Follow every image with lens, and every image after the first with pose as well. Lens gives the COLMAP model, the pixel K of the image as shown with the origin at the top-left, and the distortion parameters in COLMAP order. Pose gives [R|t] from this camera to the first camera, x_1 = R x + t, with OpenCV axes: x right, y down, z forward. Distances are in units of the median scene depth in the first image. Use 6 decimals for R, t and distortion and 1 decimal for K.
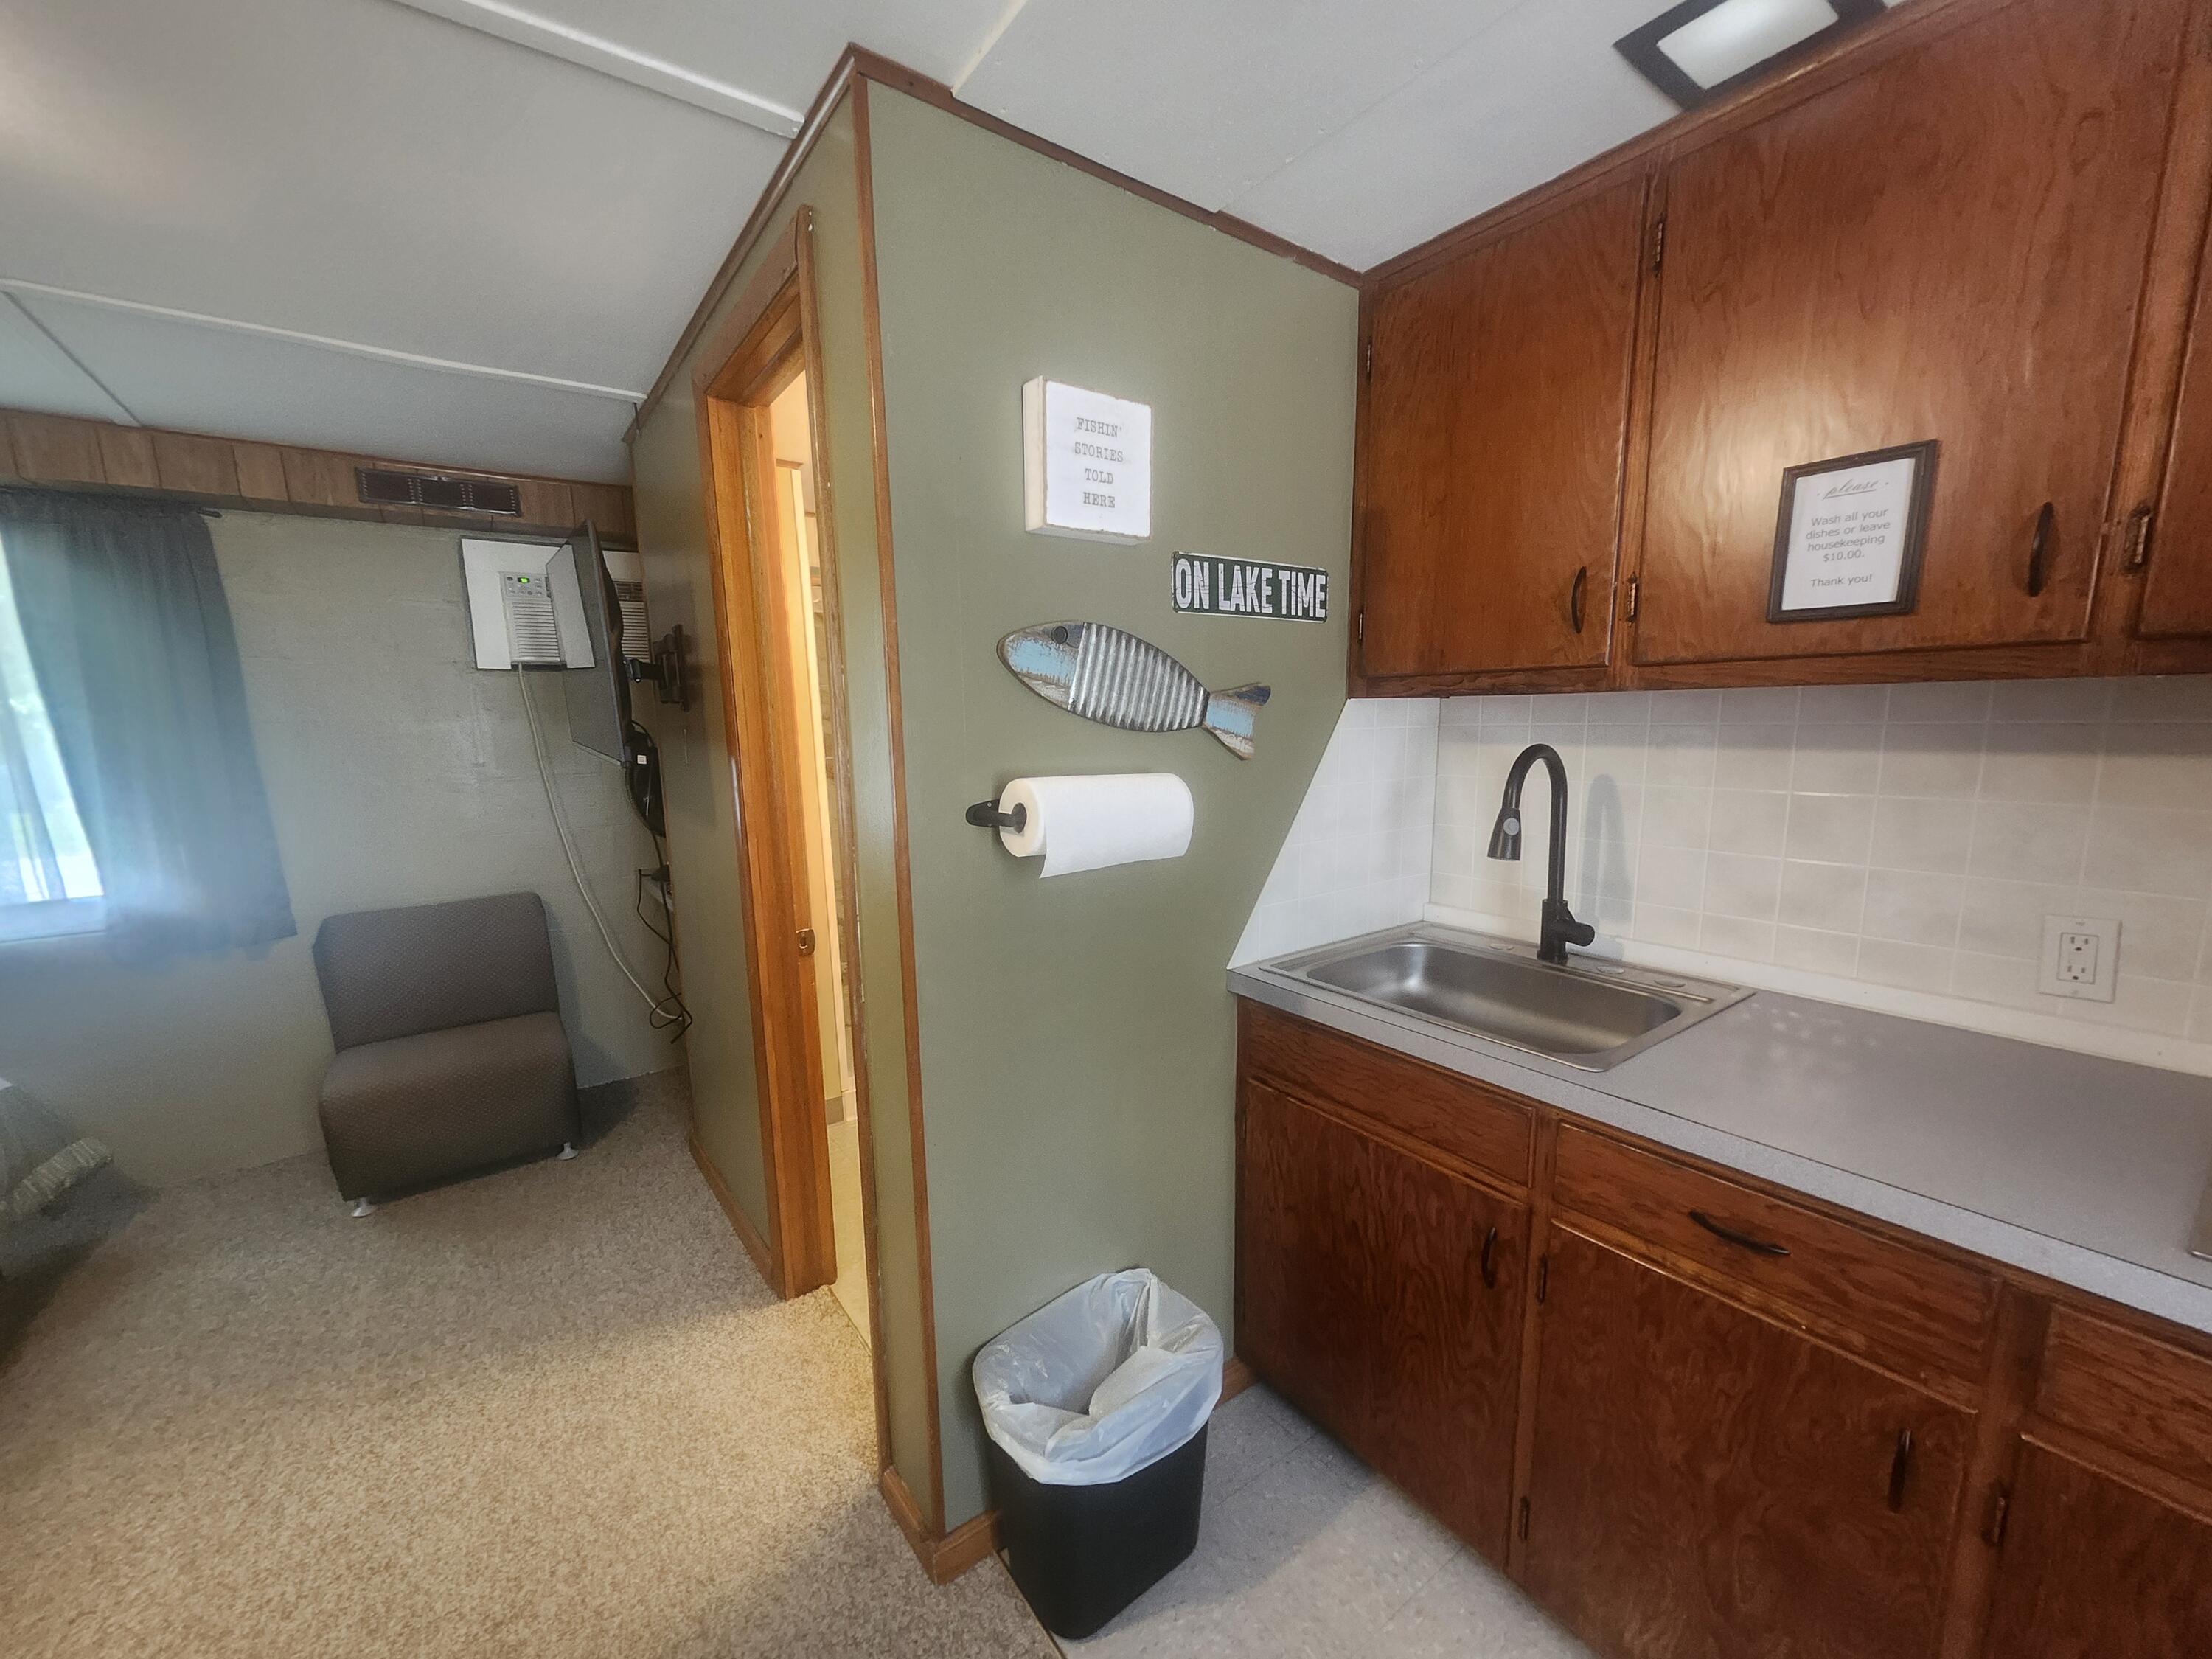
lens RADIAL K [[868.1, 0, 1101.7], [0, 868.1, 853.1], [0, 0, 1]] dist [-0.001109, -0.000633]
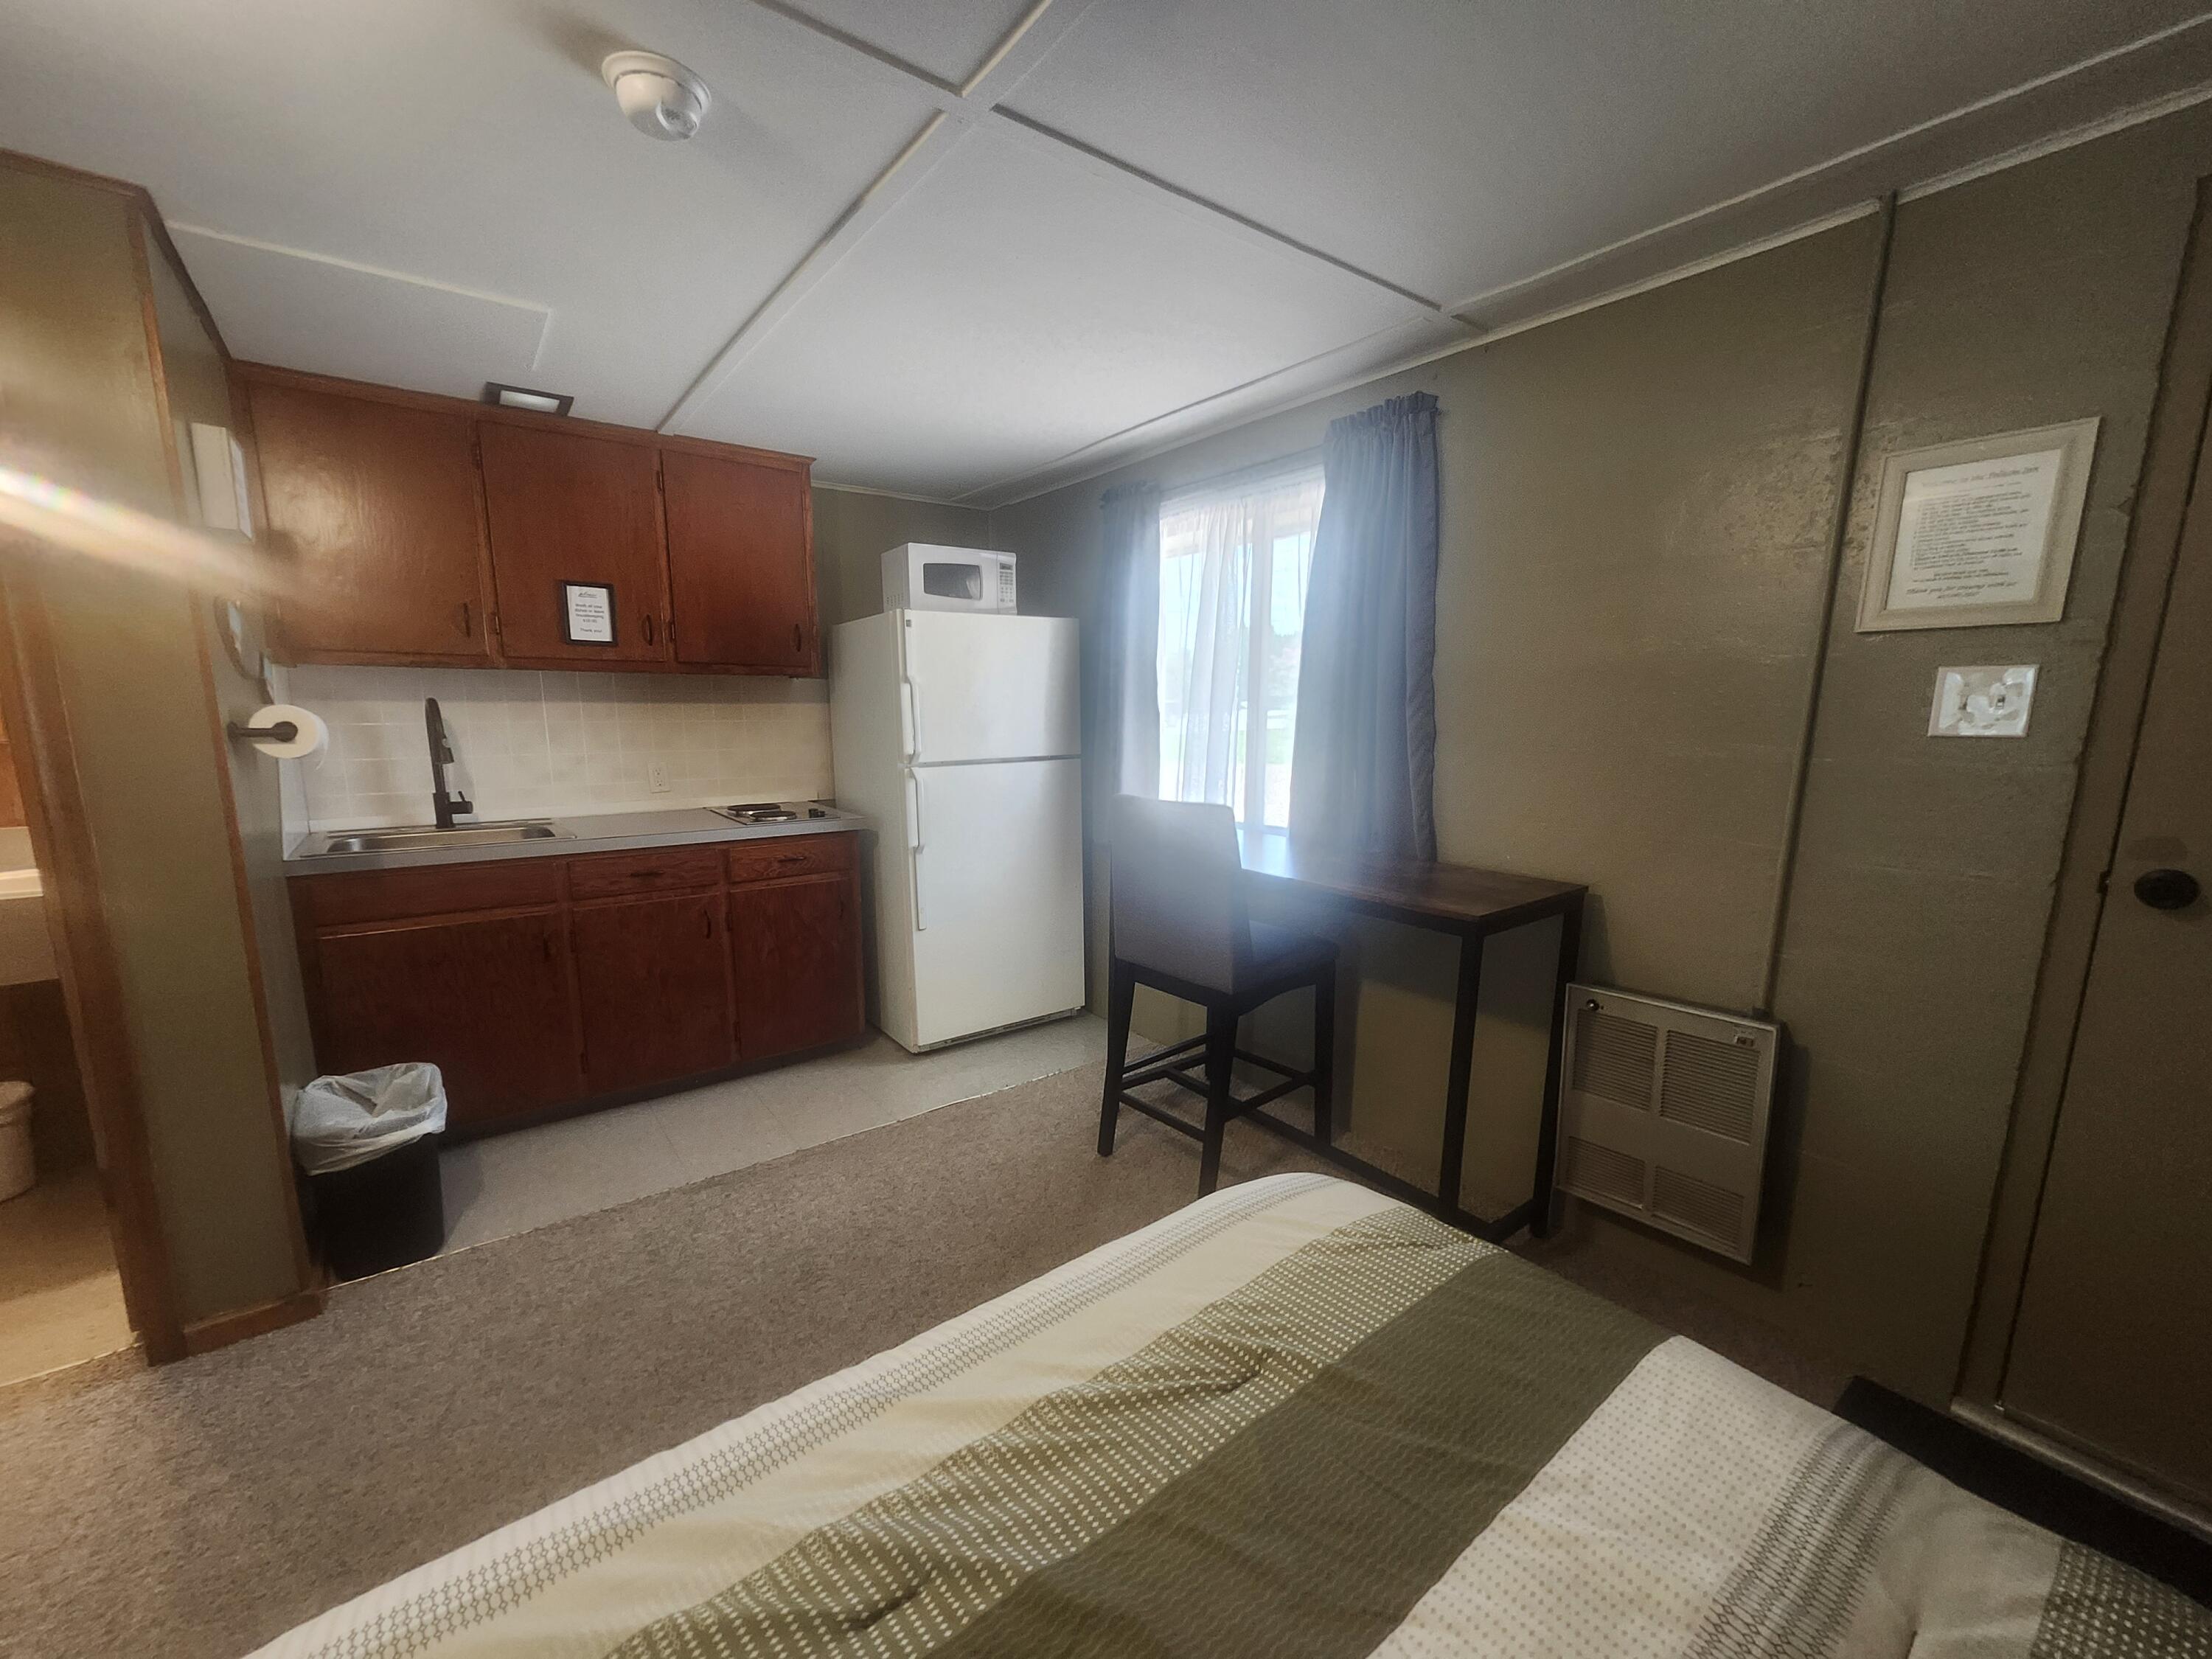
lens RADIAL K [[868.1, 0, 1103.4], [0, 868.1, 849.7], [0, 0, 1]] dist [-0.001109, -0.000633]
pose [[-0.030721, -0.143344, 0.989196, -1.591276], [0.148938, 0.977958, 0.146341, 0.144113], [-0.988369, 0.151824, -0.008695, -0.316340]]
